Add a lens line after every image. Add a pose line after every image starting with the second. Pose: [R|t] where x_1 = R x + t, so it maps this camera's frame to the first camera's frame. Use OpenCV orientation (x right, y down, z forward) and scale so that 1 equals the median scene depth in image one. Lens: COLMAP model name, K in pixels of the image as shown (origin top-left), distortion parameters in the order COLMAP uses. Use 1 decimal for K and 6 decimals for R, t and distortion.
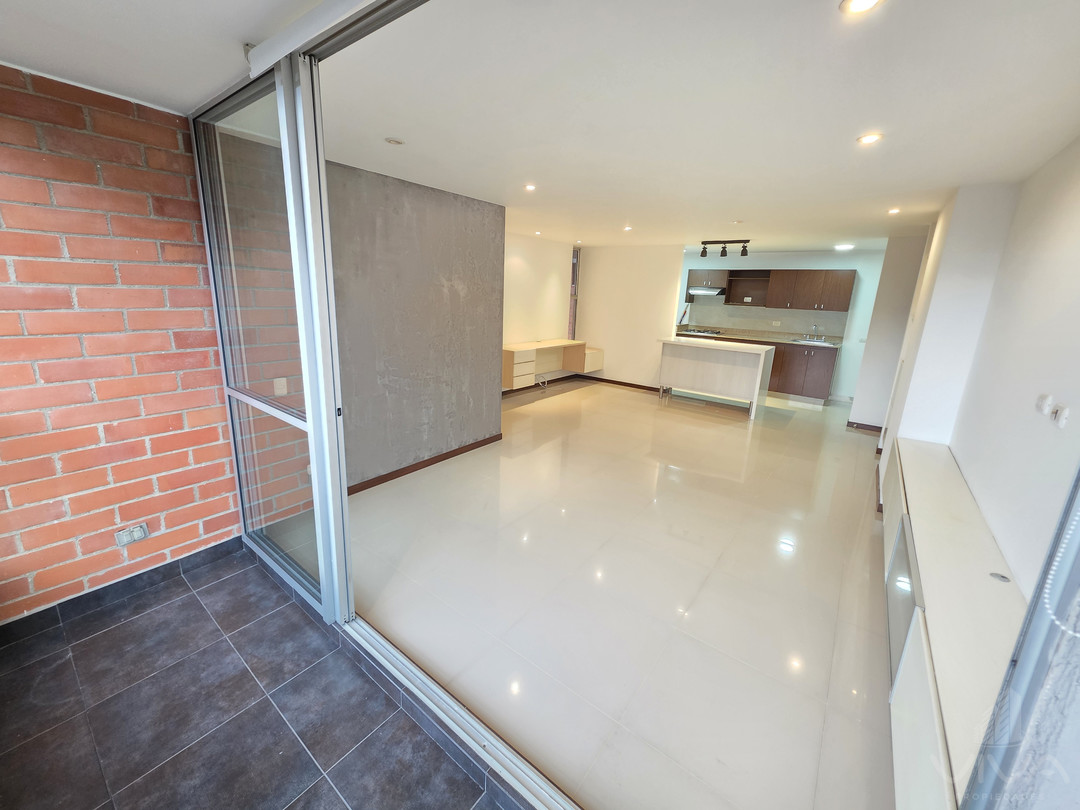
lens RADIAL K [[433.1, 0, 531.0], [0, 433.1, 391.4], [0, 0, 1]] dist [0.002567, -0.000447]
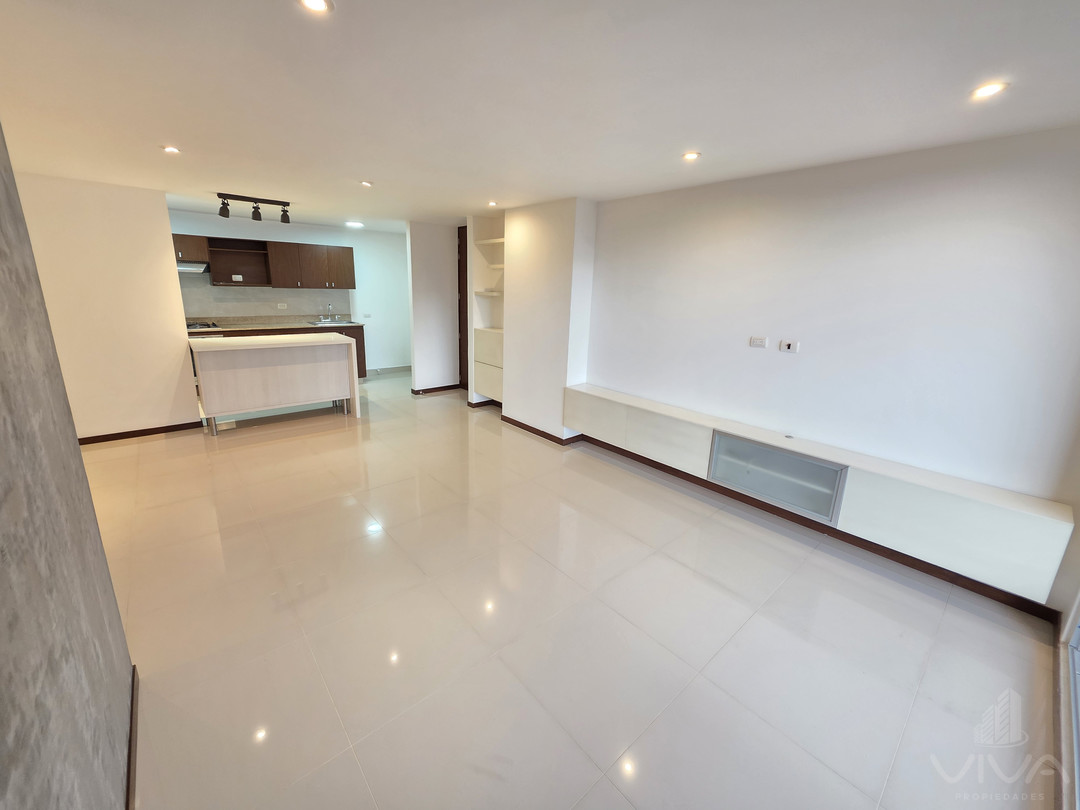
lens RADIAL K [[433.1, 0, 531.0], [0, 433.1, 391.4], [0, 0, 1]] dist [0.002567, -0.000447]
pose [[0.208493, -0.264536, 0.941569, -0.681419], [0.203374, 0.953408, 0.222829, -0.330391], [-0.956645, 0.145032, 0.252579, 1.295543]]
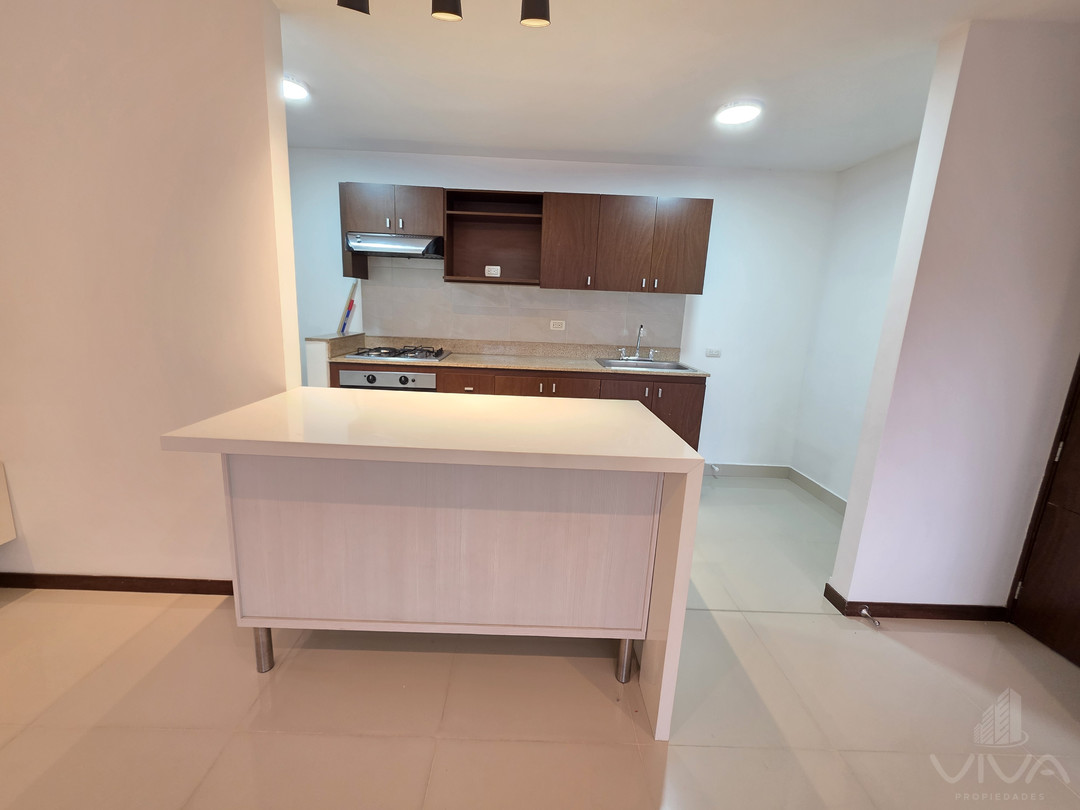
lens RADIAL K [[433.1, 0, 531.0], [0, 433.1, 391.4], [0, 0, 1]] dist [0.002567, -0.000447]
pose [[0.785688, -0.124921, 0.605878, 1.004186], [0.128999, 0.990953, 0.037033, -0.413319], [-0.605023, 0.049061, 0.794695, 2.521723]]
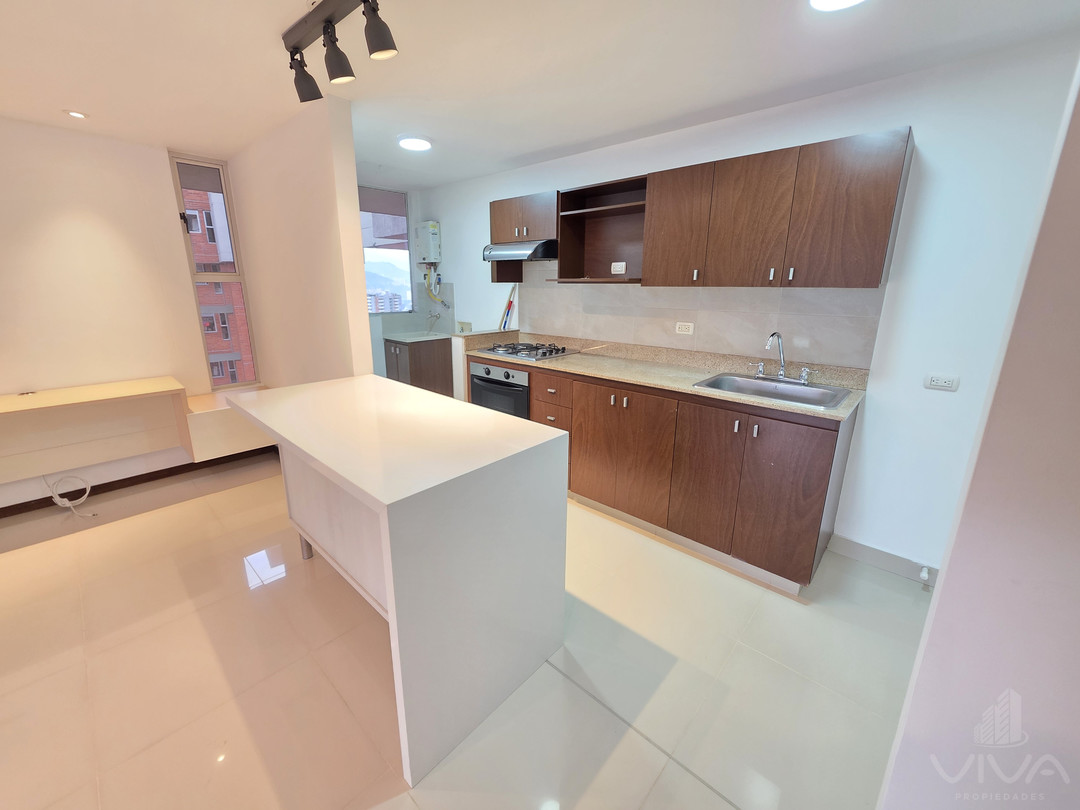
lens RADIAL K [[433.1, 0, 531.0], [0, 433.1, 391.4], [0, 0, 1]] dist [0.002567, -0.000447]
pose [[0.995391, -0.012549, -0.095075, 1.784015], [0.014004, 0.999795, 0.014651, -0.415613], [0.094872, -0.015915, 0.995362, 2.338564]]
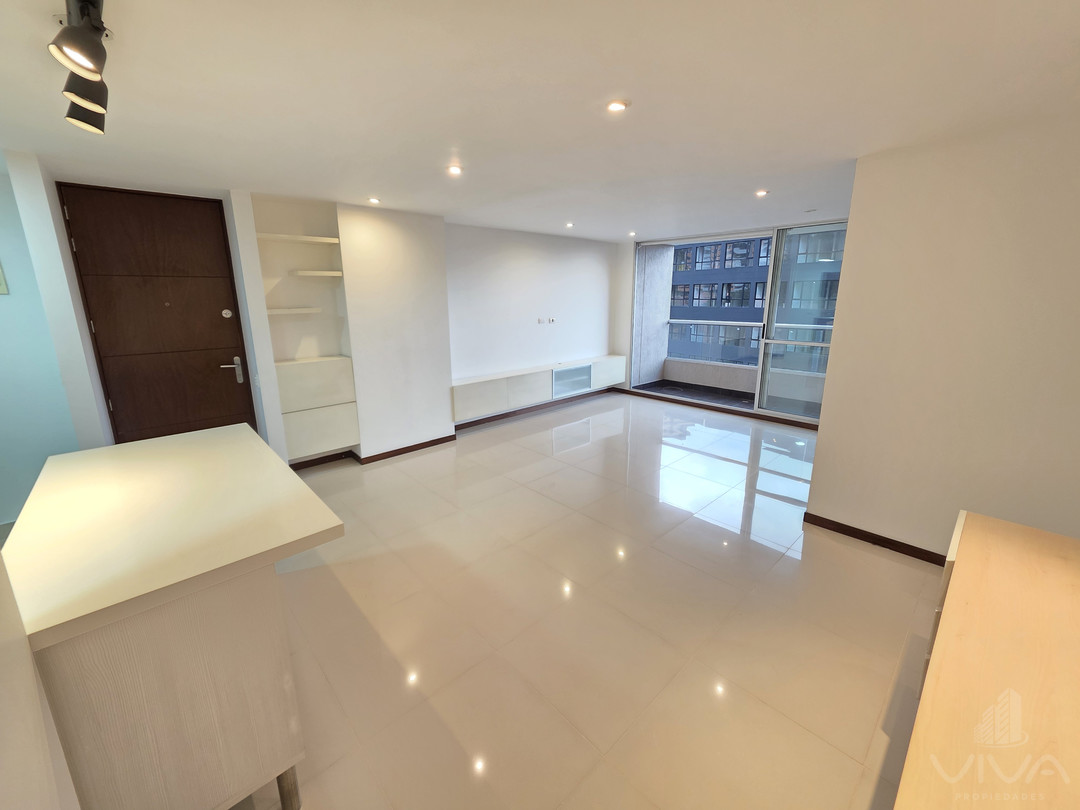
lens RADIAL K [[433.1, 0, 531.0], [0, 433.1, 391.4], [0, 0, 1]] dist [0.002567, -0.000447]
pose [[-0.985319, -0.066521, 0.157228, 0.616053], [0.009868, 0.897233, 0.441447, -0.867642], [-0.170436, 0.436518, -0.883404, 3.756709]]
